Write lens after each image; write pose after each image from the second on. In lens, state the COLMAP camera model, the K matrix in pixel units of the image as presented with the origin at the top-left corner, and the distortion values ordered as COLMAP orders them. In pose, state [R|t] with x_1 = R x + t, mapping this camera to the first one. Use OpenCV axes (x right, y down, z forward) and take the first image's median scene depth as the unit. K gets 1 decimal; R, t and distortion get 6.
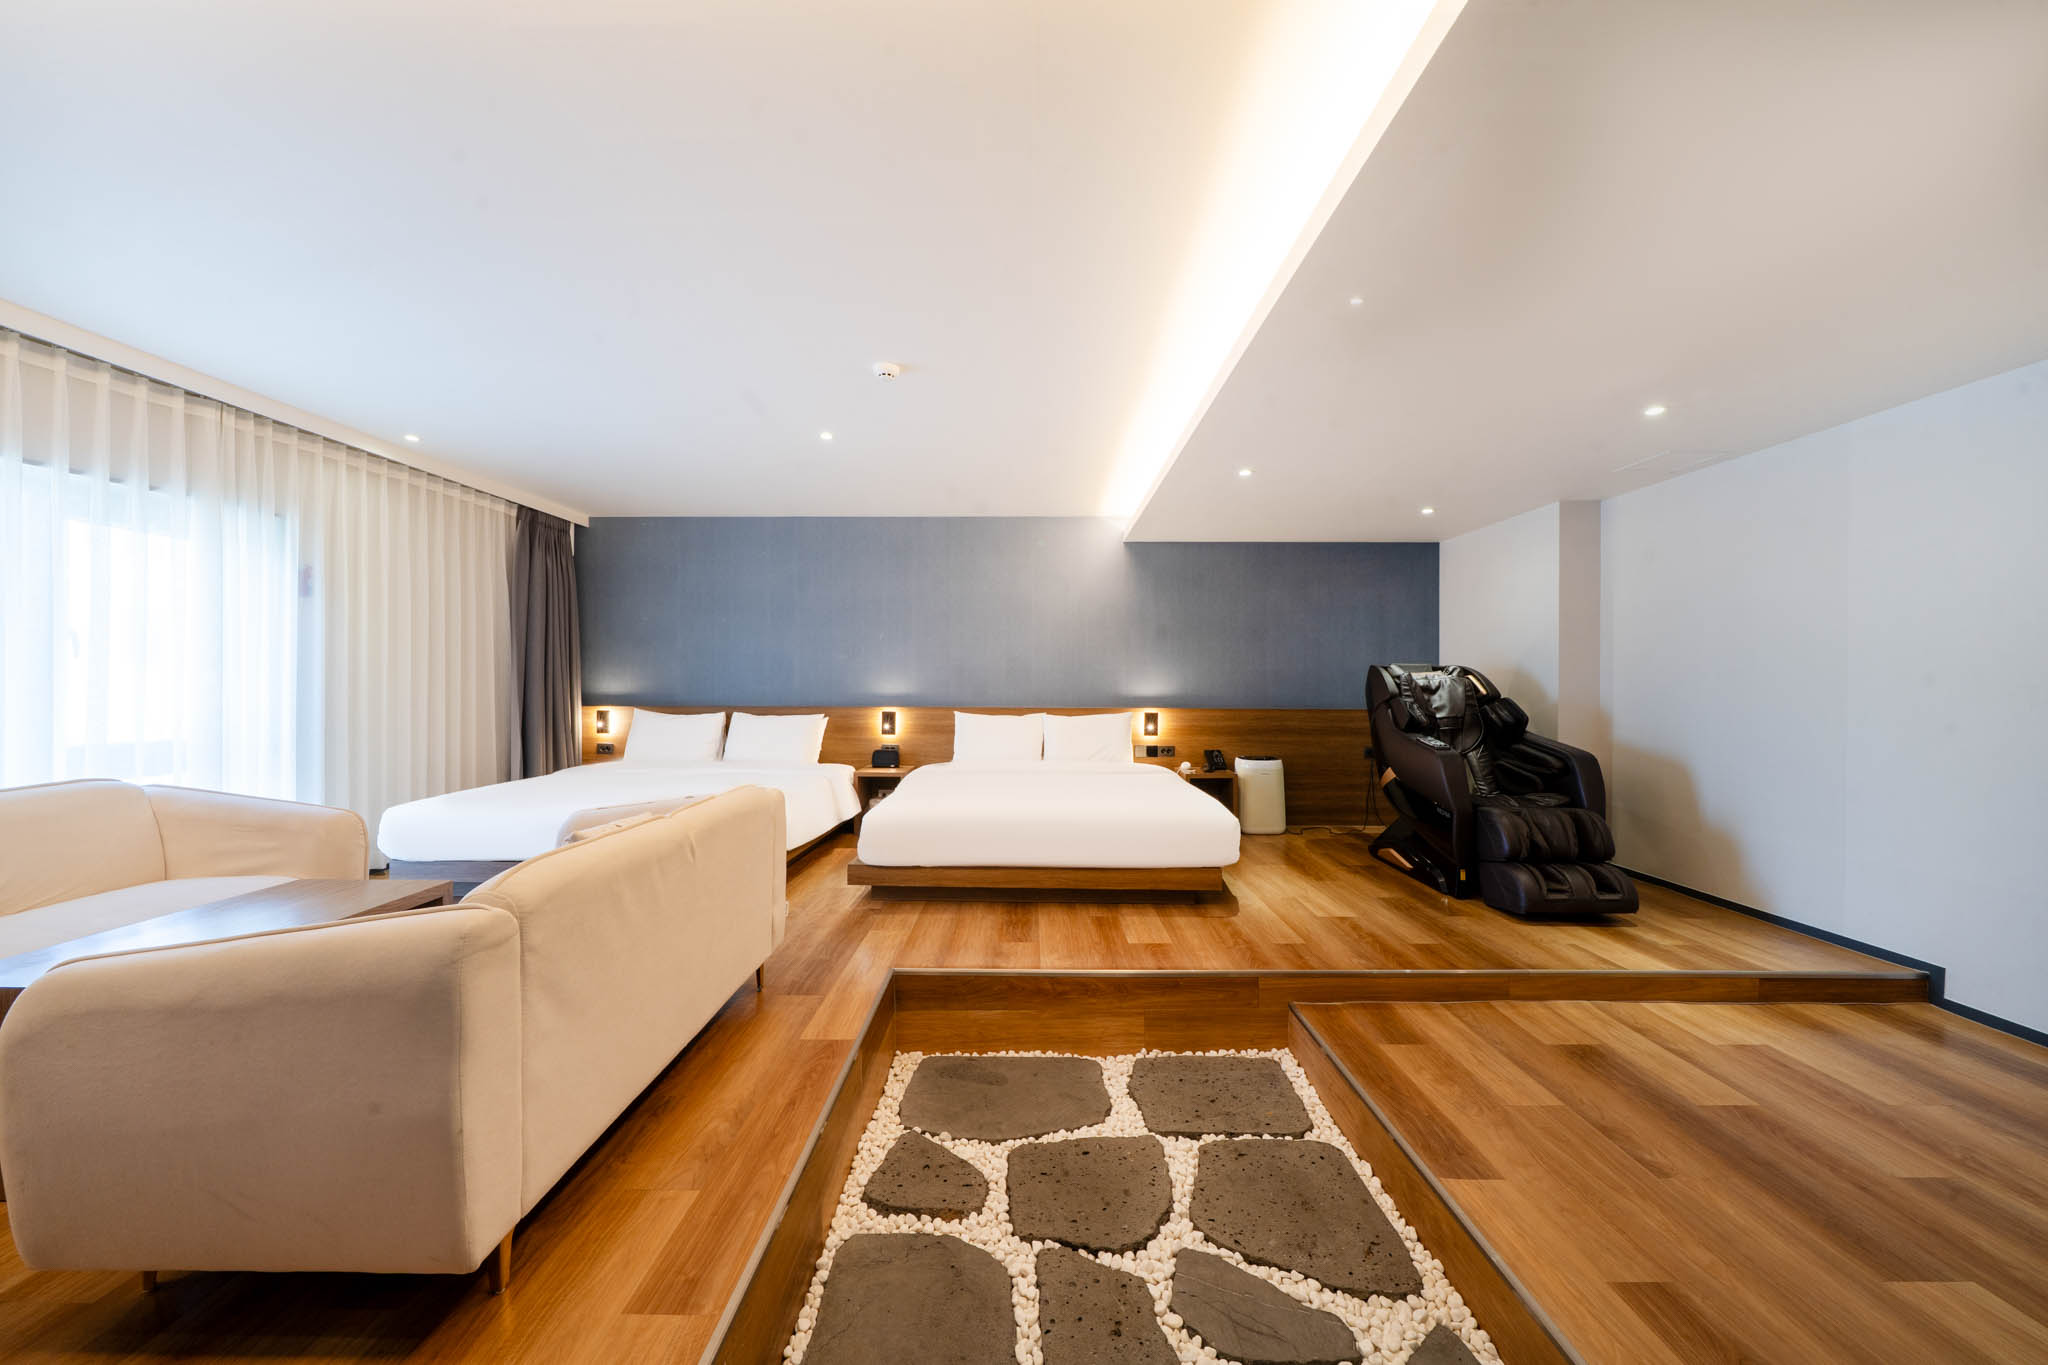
lens RADIAL K [[719.7, 0, 1022.1], [0, 719.7, 691.1], [0, 0, 1]] dist [0.000417, -0.000034]
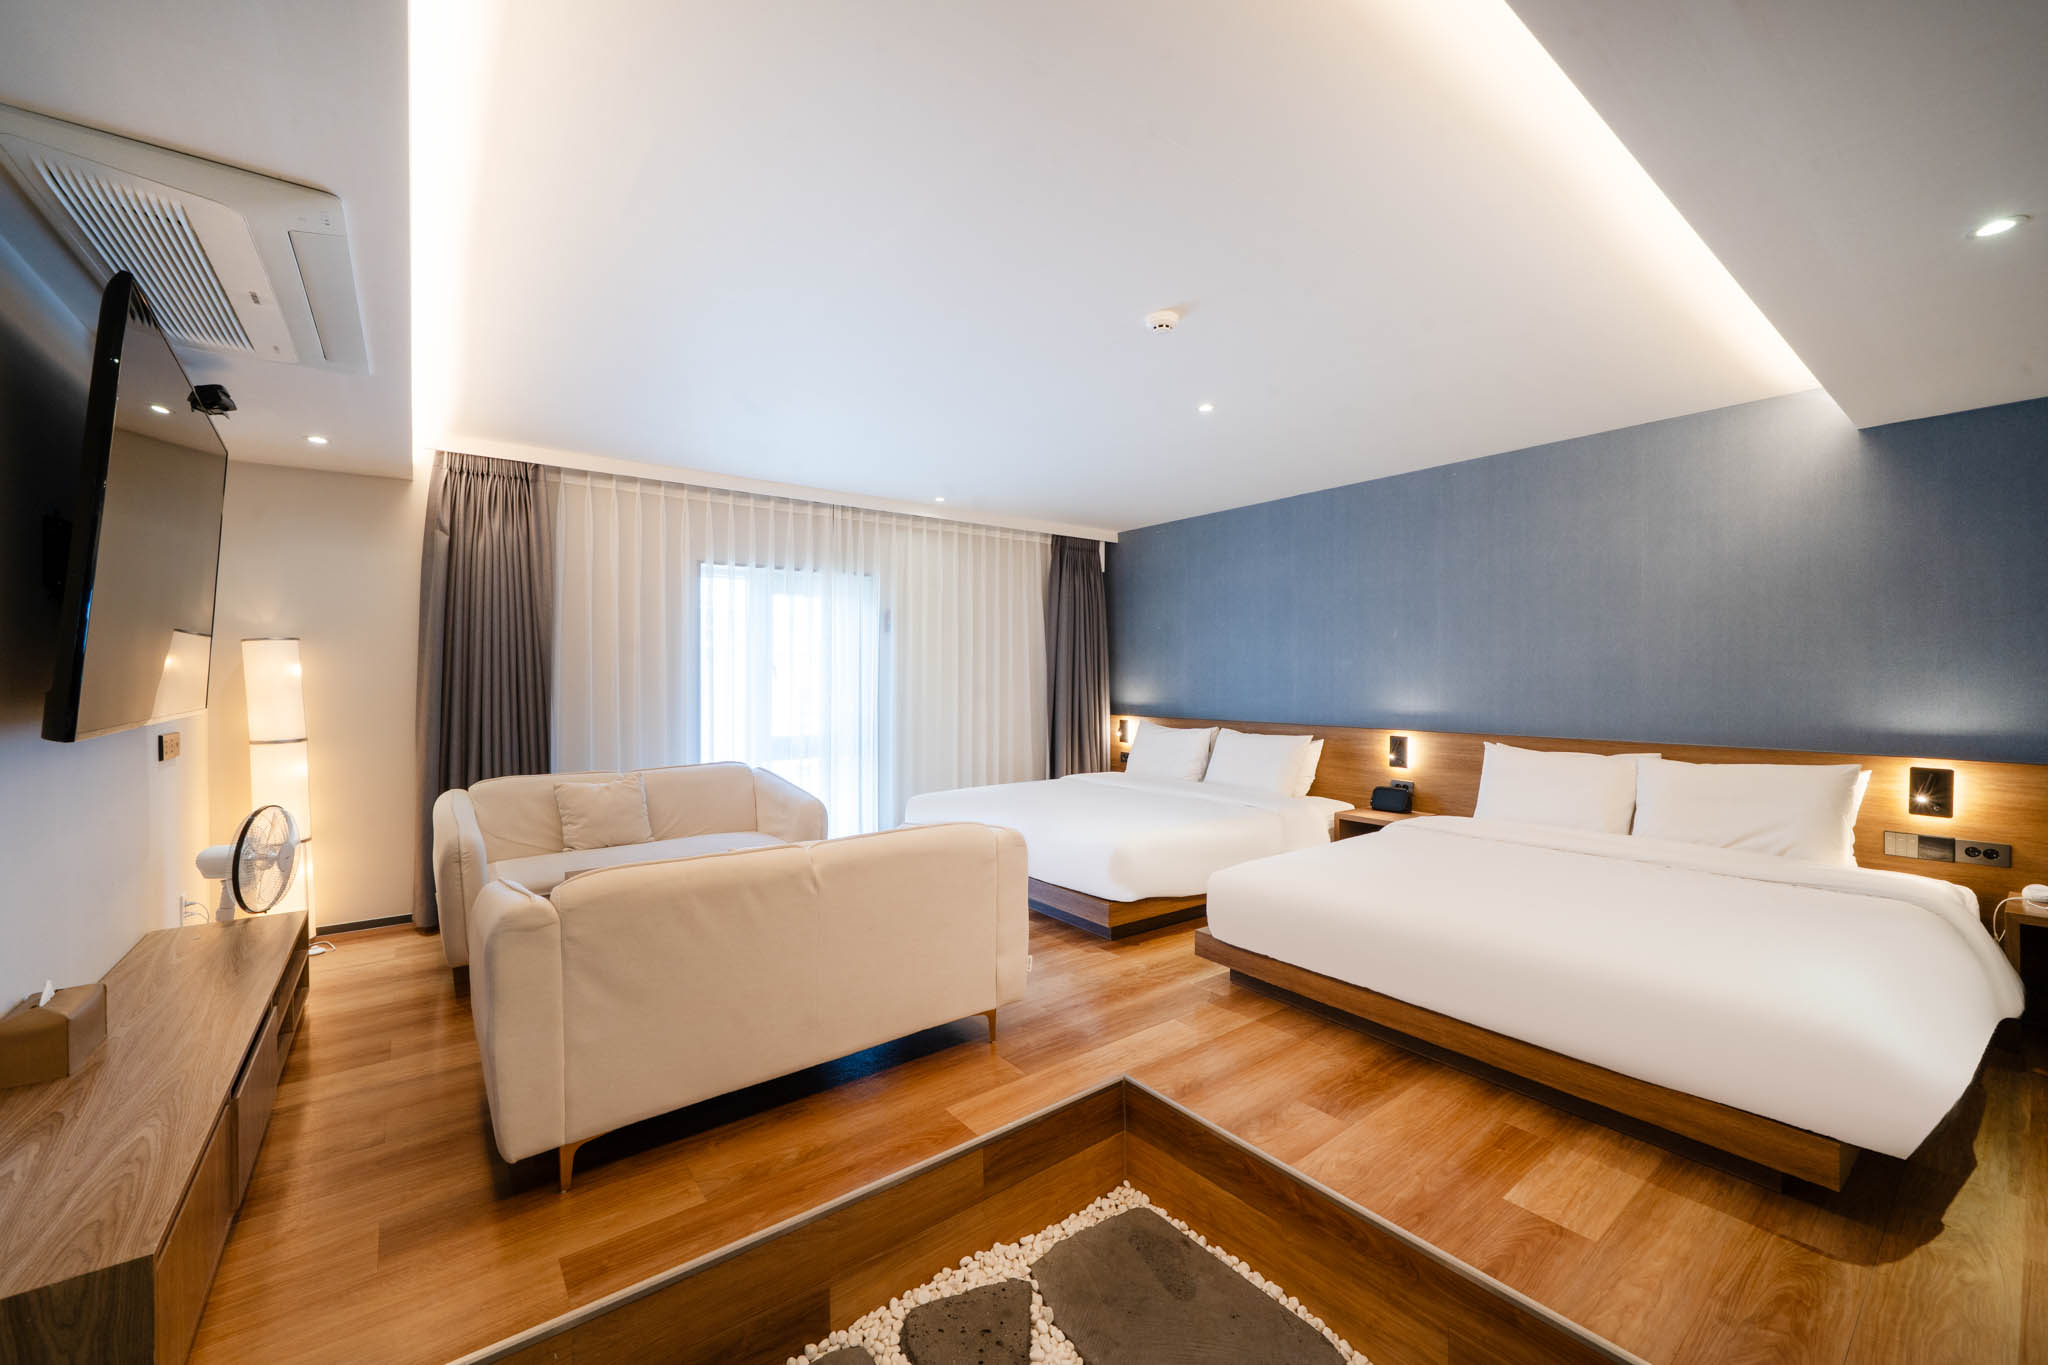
lens RADIAL K [[799.1, 0, 1024.0], [0, 799.1, 682.5], [0, 0, 1]] dist [-0.001167, -0.000217]
pose [[0.614767, 0.003880, -0.788699, 0.331193], [-0.006815, 0.999977, -0.000392, -0.035724], [0.788679, 0.005616, 0.614779, 0.269704]]
